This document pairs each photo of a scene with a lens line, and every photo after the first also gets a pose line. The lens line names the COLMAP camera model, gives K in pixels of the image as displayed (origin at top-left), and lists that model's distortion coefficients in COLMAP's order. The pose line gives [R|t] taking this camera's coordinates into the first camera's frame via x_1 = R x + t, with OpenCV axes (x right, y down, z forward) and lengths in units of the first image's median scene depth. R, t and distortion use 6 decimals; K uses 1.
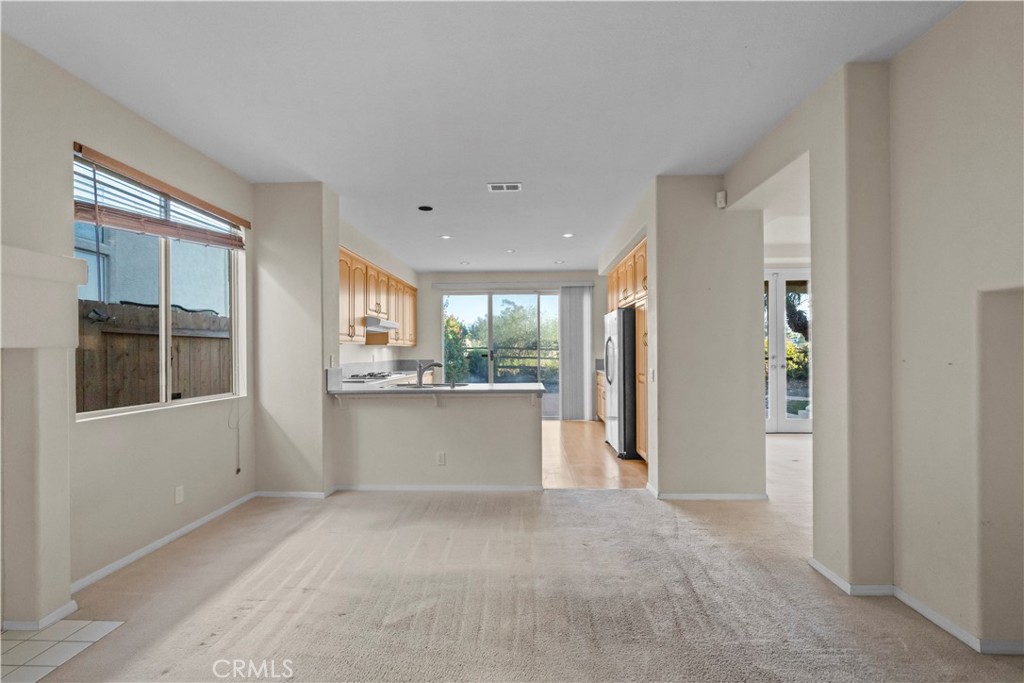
lens RADIAL K [[465.8, 0, 509.1], [0, 465.8, 345.5], [0, 0, 1]] dist [0.000194, 0.000443]
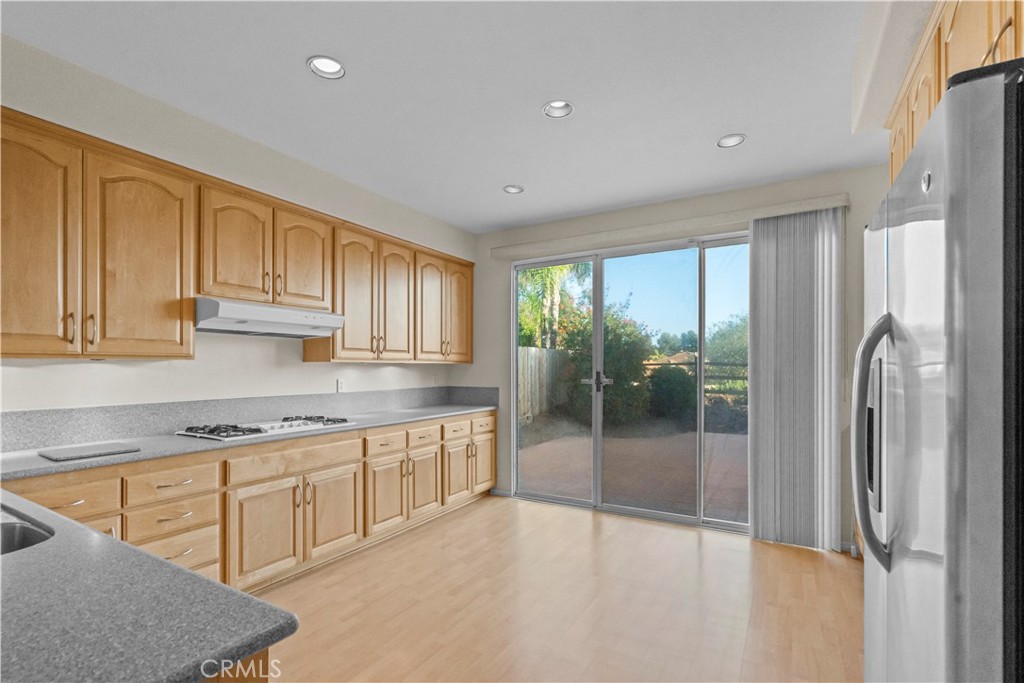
lens RADIAL K [[466.1, 0, 511.8], [0, 466.1, 357.0], [0, 0, 1]] dist [-0.000184, 0.000185]
pose [[0.878154, -0.010270, -0.478267, 0.120611], [0.006536, 0.999934, -0.009471, 0.000274], [0.478333, 0.005191, 0.878163, 0.523099]]
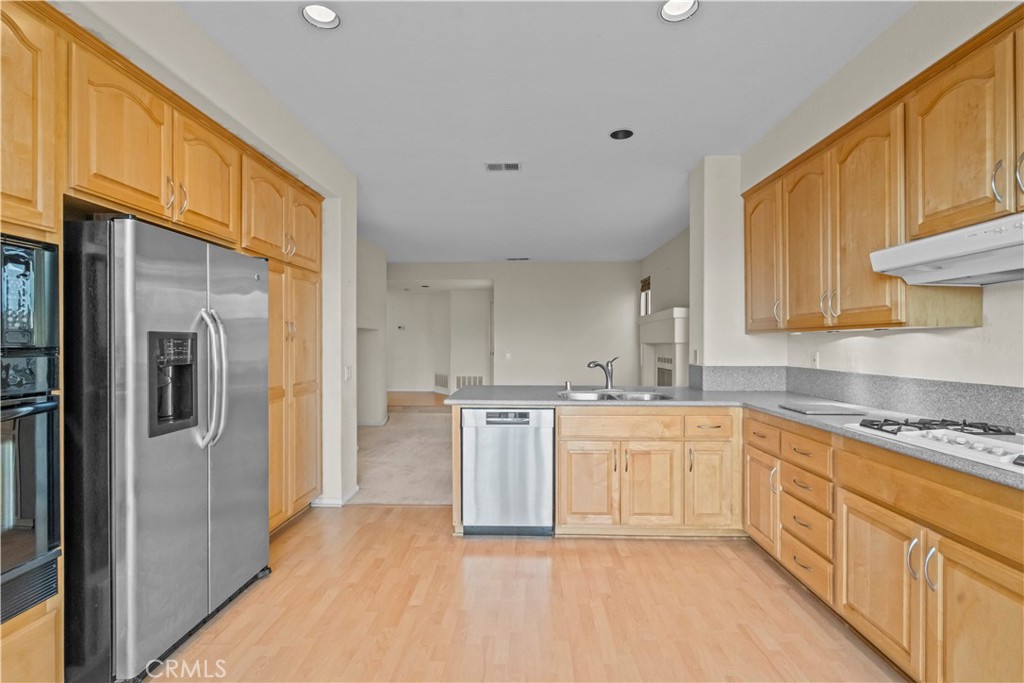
lens RADIAL K [[465.8, 0, 509.1], [0, 465.8, 345.5], [0, 0, 1]] dist [0.000194, 0.000443]
pose [[-0.999936, 0.002865, 0.010934, -0.009721], [0.002786, 0.999970, -0.007295, 0.008778], [-0.010955, -0.007264, -0.999914, 0.940779]]
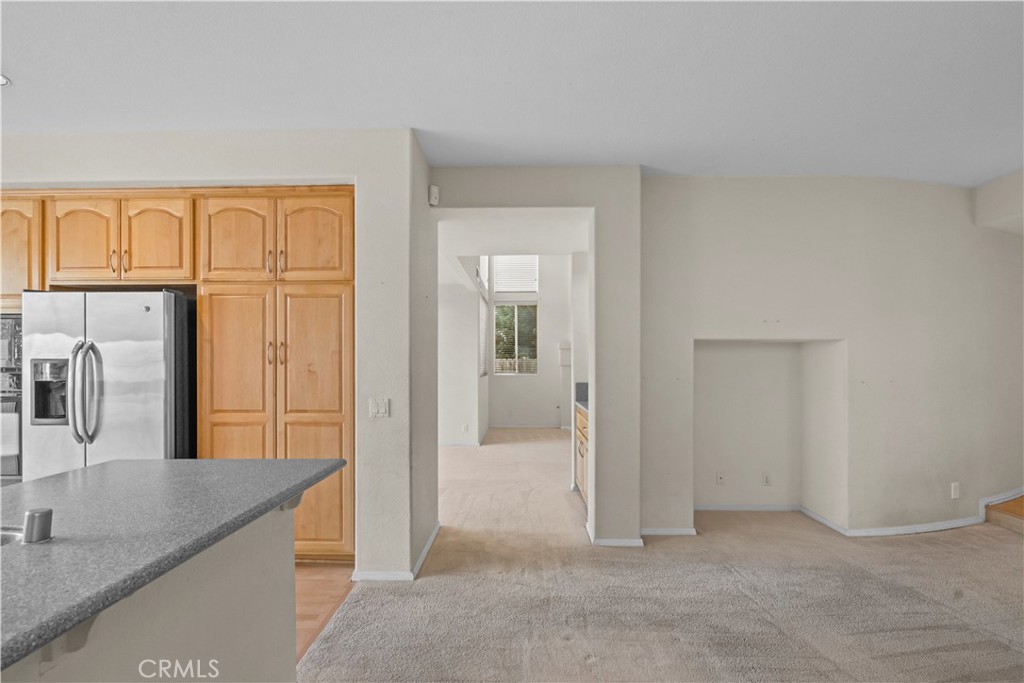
lens RADIAL K [[422.1, 0, 511.0], [0, 422.1, 377.2], [0, 0, 1]] dist [-0.000246, 0.000188]
pose [[-0.005762, -0.001598, 0.999982, -0.148788], [-0.014406, 0.999895, 0.001515, 0.008594], [-0.999880, -0.014397, -0.005784, 0.391747]]
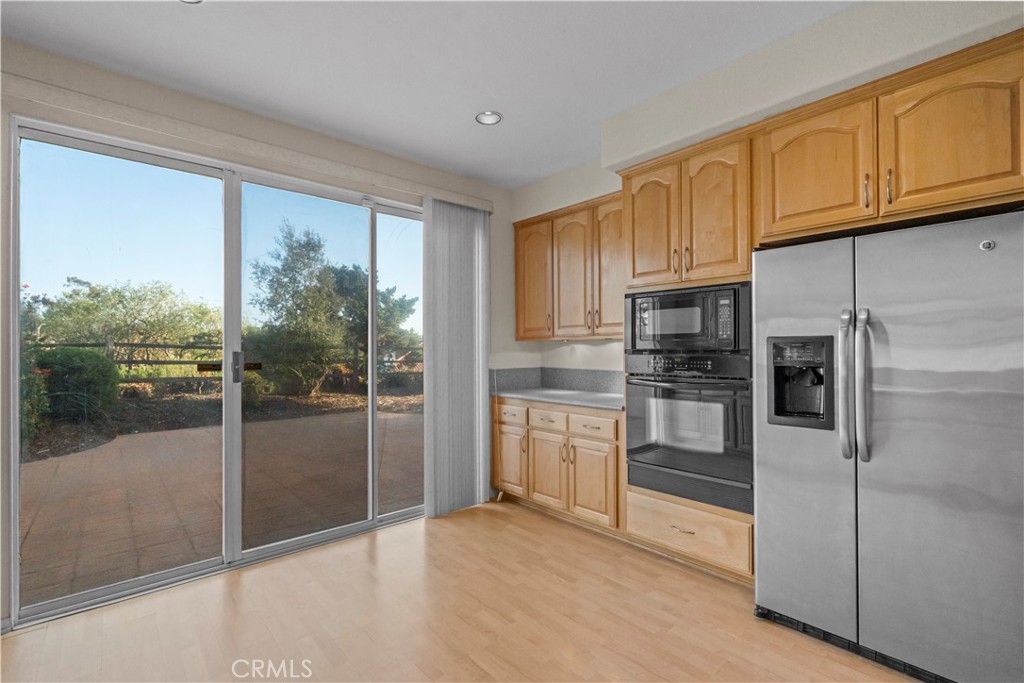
lens RADIAL K [[465.8, 0, 509.1], [0, 465.8, 345.5], [0, 0, 1]] dist [0.000194, 0.000443]
pose [[0.732403, 0.000861, 0.680871, -0.125116], [-0.004103, 0.999987, 0.003150, 0.004956], [-0.680859, -0.005101, 0.732396, 0.643359]]
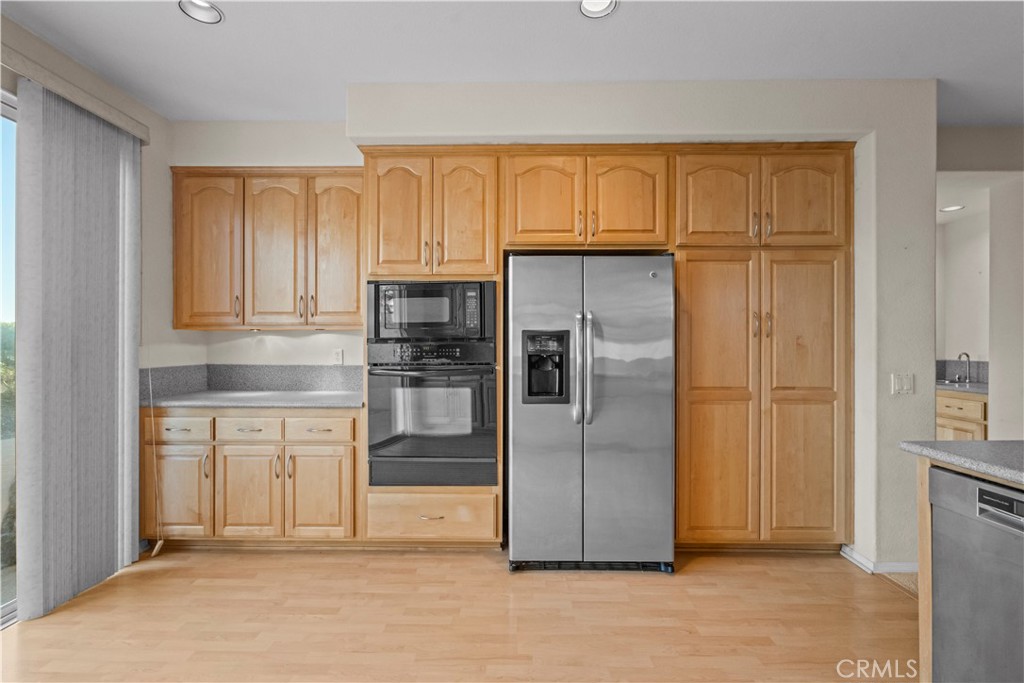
lens RADIAL K [[458.2, 0, 515.3], [0, 458.2, 345.1], [0, 0, 1]] dist [-0.001346, 0.000357]
pose [[-0.019574, 0.001637, 0.999807, -0.143131], [-0.015105, 0.999884, -0.001933, 0.010852], [-0.999694, -0.015140, -0.019547, 0.744534]]
